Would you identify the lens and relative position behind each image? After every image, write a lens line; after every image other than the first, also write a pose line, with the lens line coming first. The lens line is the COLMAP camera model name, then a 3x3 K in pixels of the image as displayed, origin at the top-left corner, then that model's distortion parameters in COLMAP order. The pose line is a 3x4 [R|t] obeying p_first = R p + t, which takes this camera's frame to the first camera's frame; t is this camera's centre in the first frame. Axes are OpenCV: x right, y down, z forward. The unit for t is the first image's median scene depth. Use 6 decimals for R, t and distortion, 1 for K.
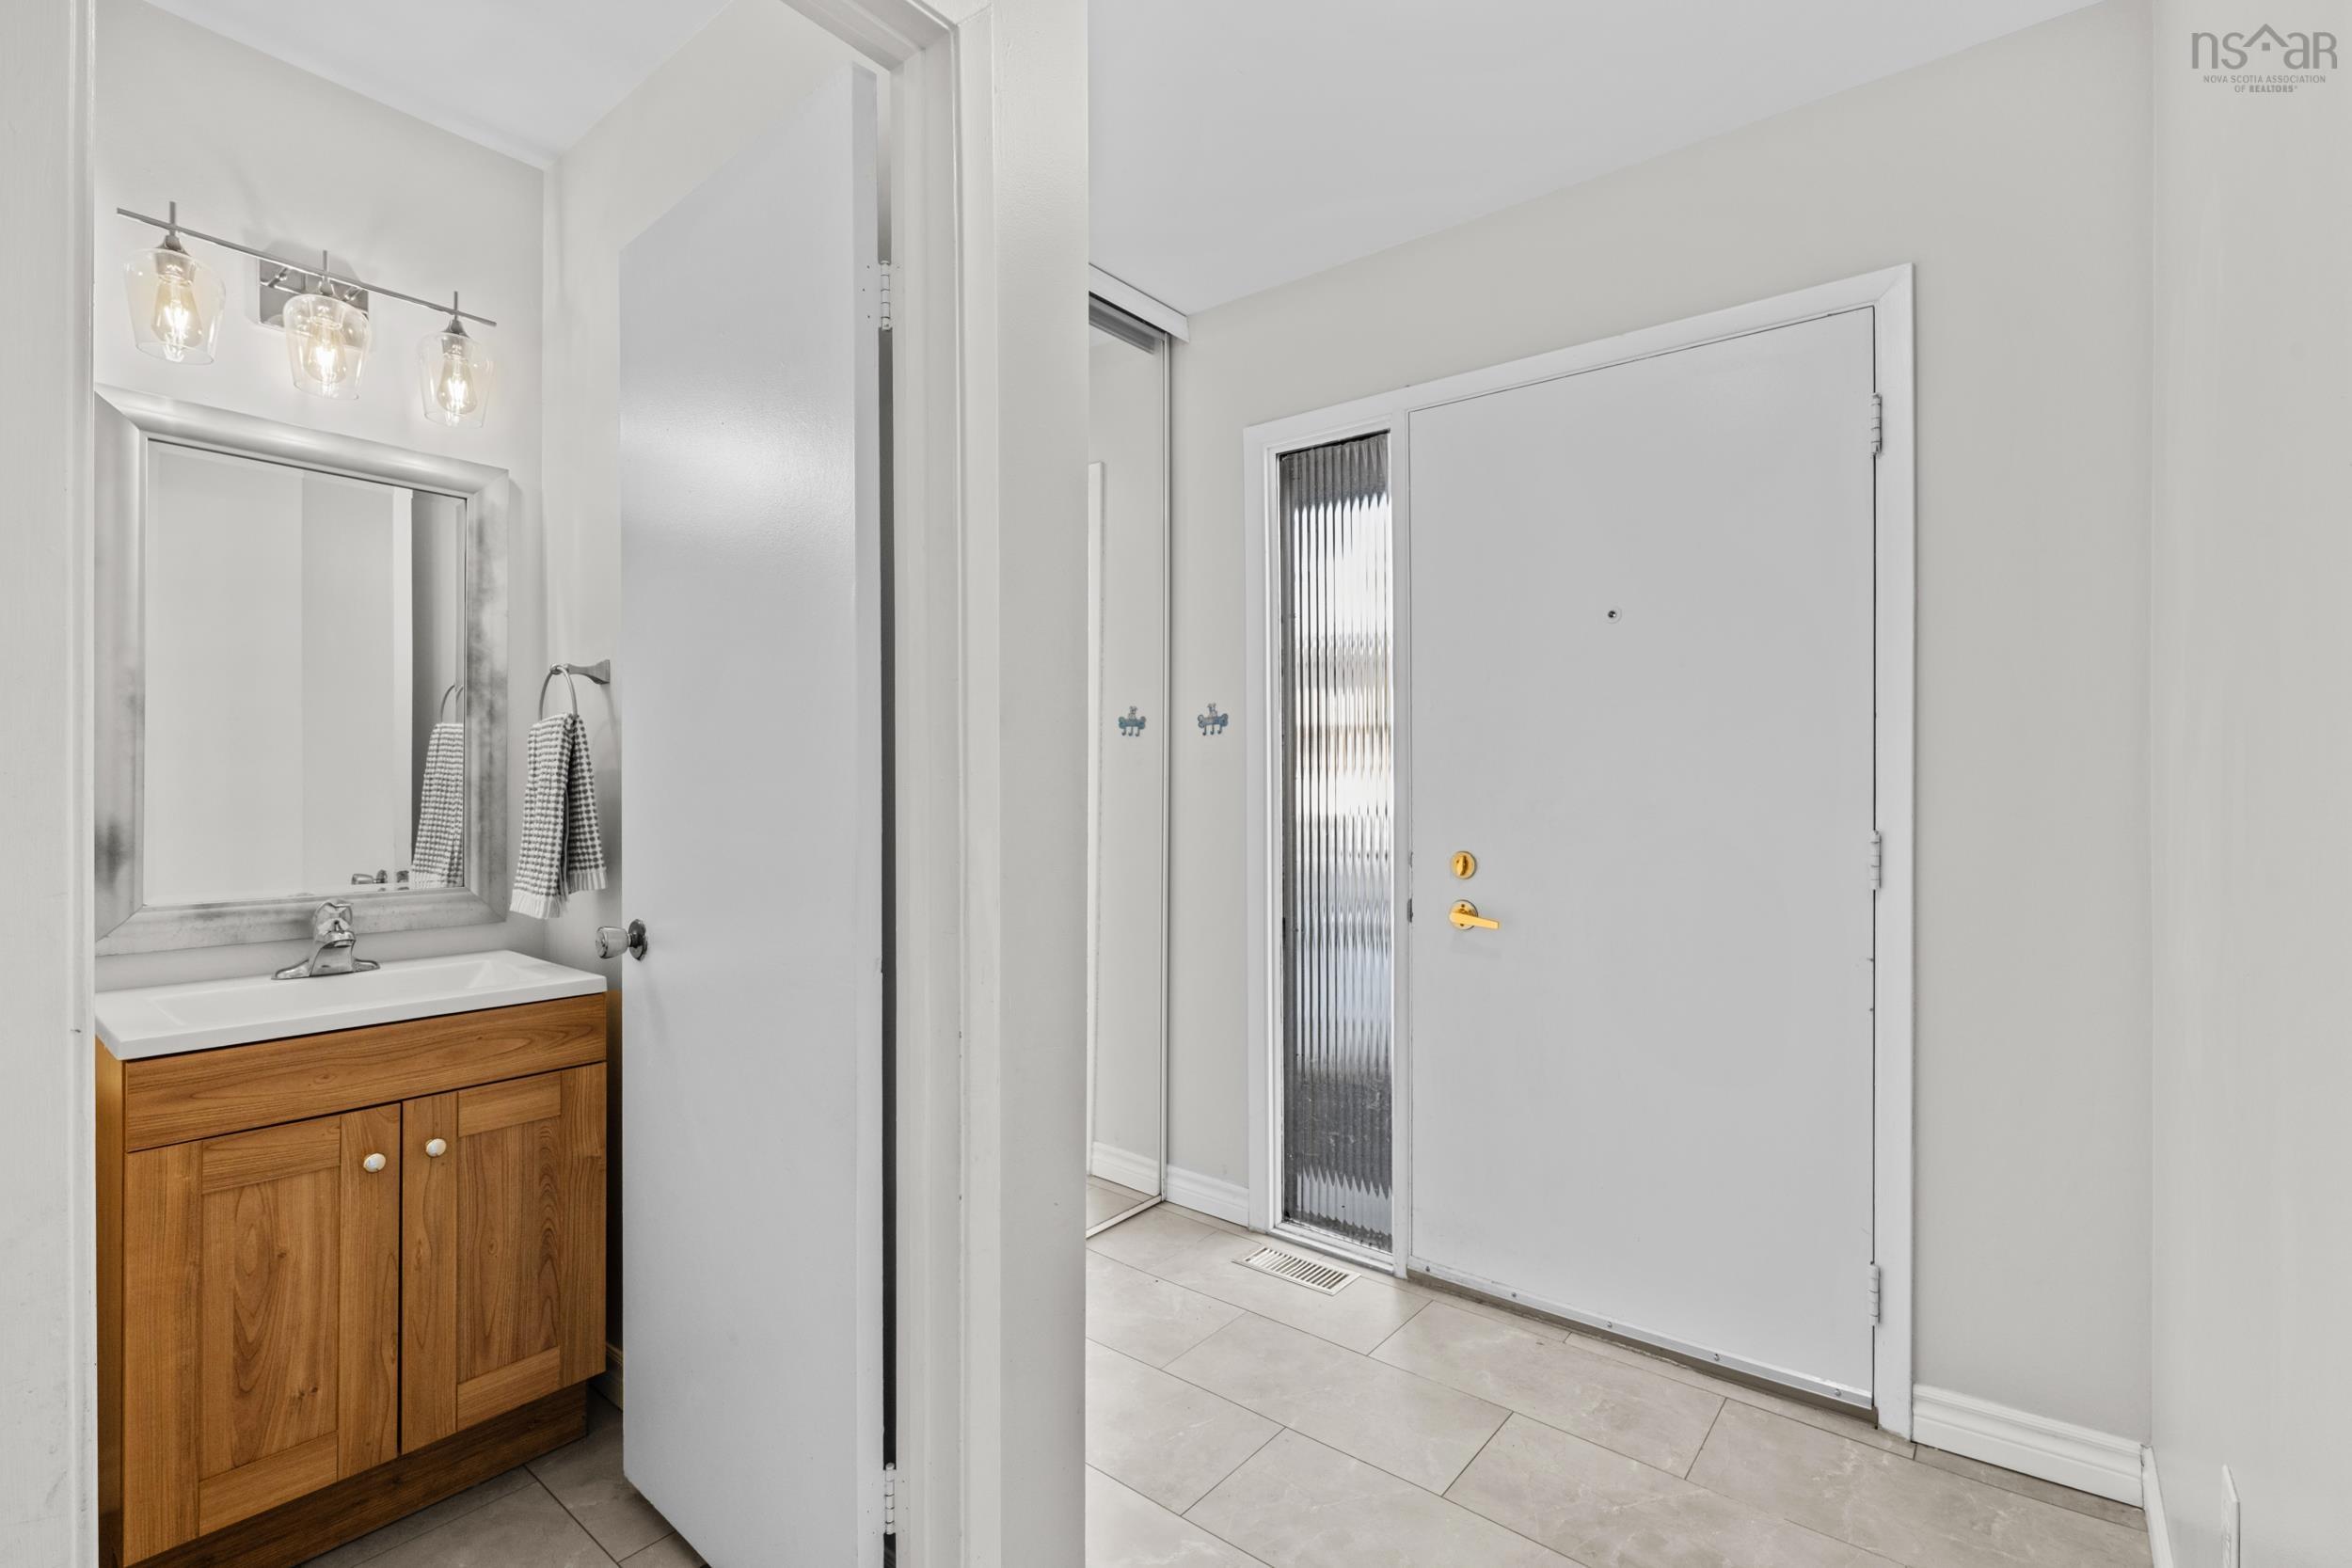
lens RADIAL K [[1039.7, 0, 1181.8], [0, 1039.7, 783.9], [0, 0, 1]] dist [0.001227, -0.000966]
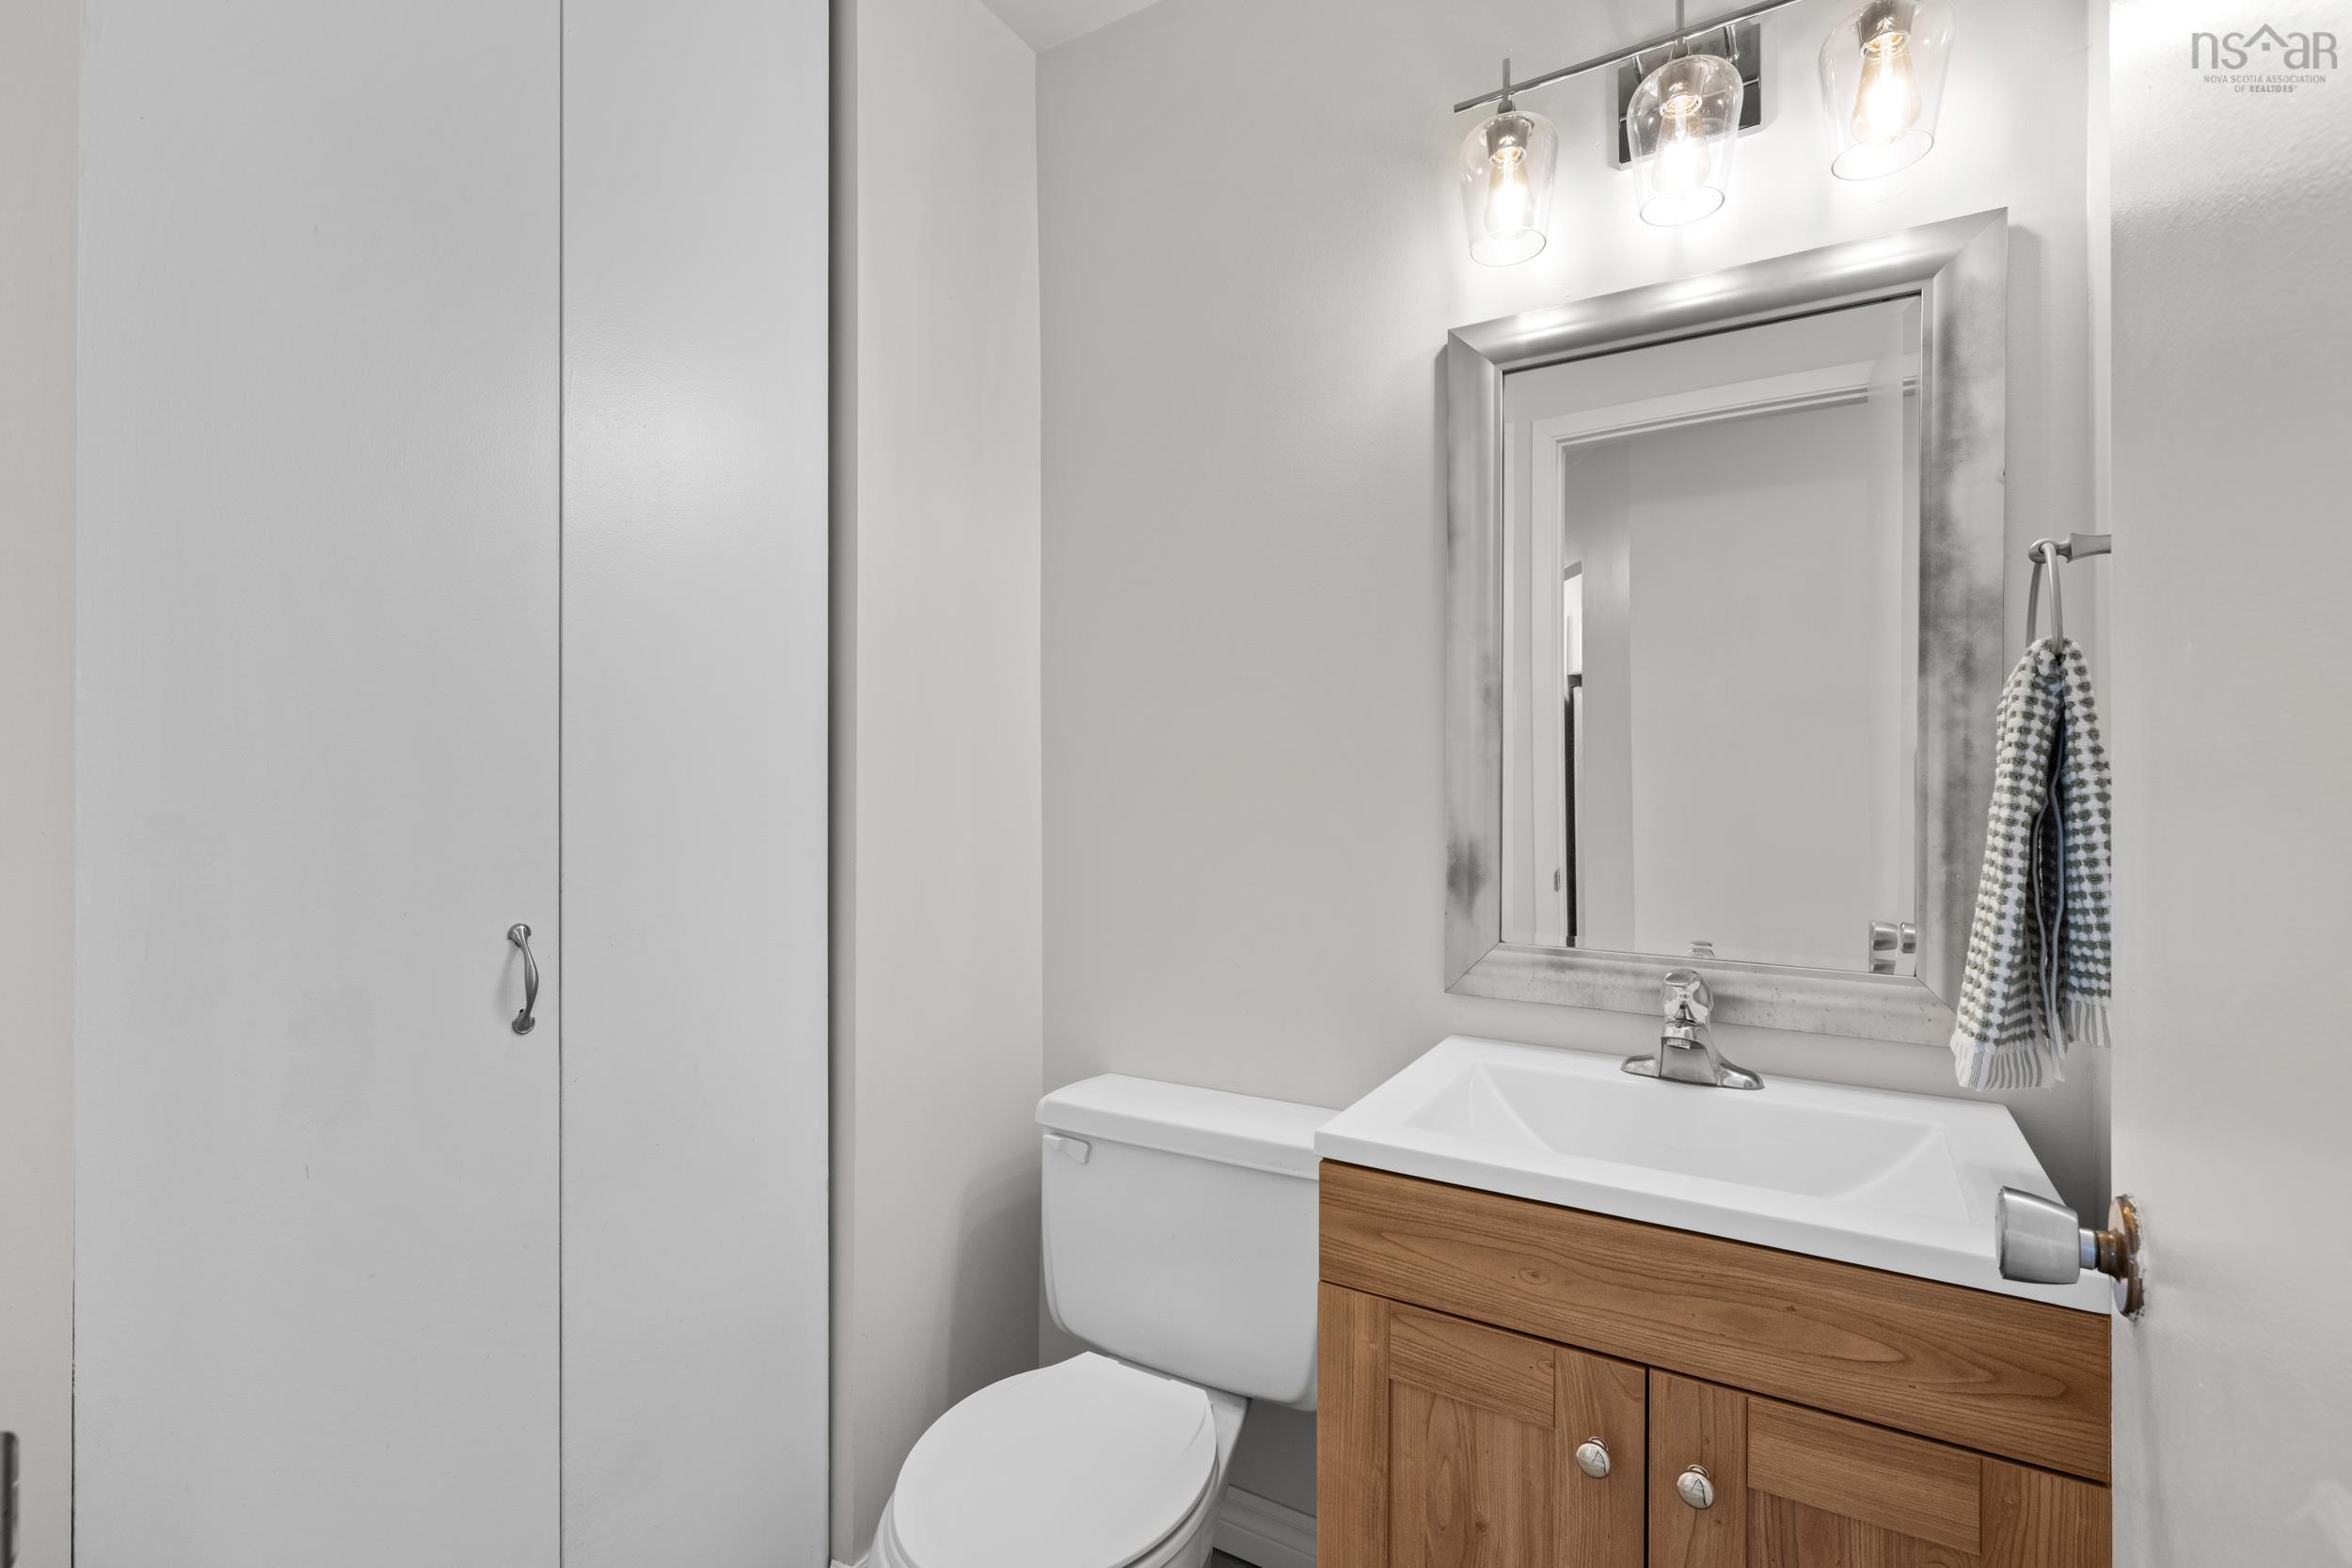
lens RADIAL K [[1039.7, 0, 1181.8], [0, 1039.7, 783.9], [0, 0, 1]] dist [0.001227, -0.000966]
pose [[0.130634, -0.003438, -0.991425, -0.224230], [-0.001996, 0.999991, -0.003731, -0.003784], [0.991429, 0.002466, 0.130626, 0.659749]]
